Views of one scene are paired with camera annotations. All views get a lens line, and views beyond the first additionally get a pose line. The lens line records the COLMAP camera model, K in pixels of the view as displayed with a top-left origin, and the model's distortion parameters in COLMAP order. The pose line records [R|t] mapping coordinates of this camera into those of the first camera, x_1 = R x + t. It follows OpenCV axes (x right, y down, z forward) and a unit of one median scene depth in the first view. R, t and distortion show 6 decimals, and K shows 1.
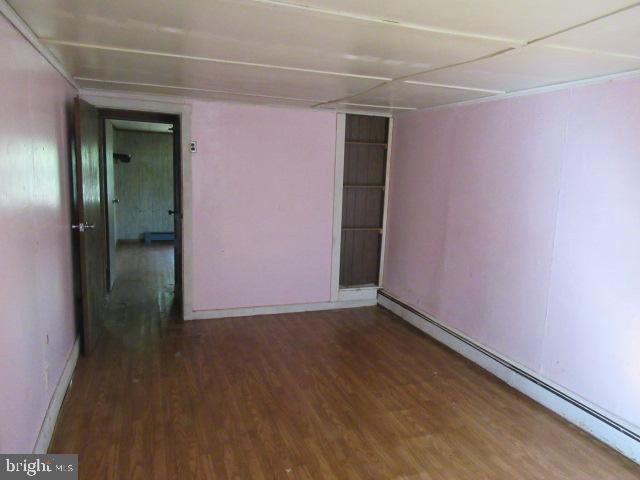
lens RADIAL K [[478.6, 0, 320.0], [0, 478.6, 240.0], [0, 0, 1]] dist [-0.005760, 0.001301]
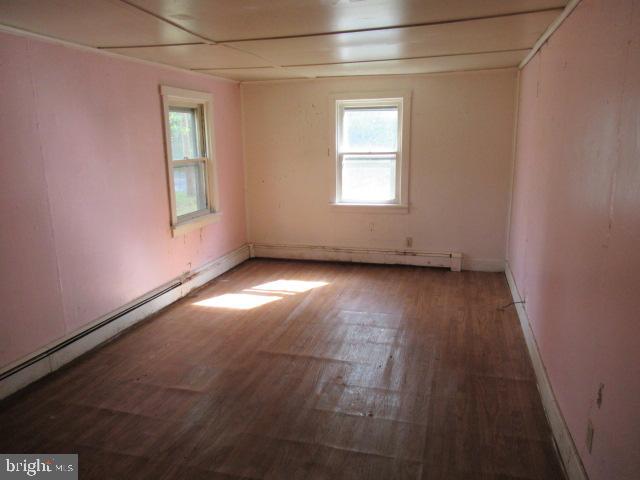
lens RADIAL K [[478.6, 0, 320.0], [0, 478.6, 240.0], [0, 0, 1]] dist [-0.005760, 0.001301]
pose [[-0.806655, -0.150220, 0.571614, -0.519854], [0.075161, 0.933234, 0.351319, -0.219010], [-0.586225, 0.326356, -0.741507, 1.408063]]
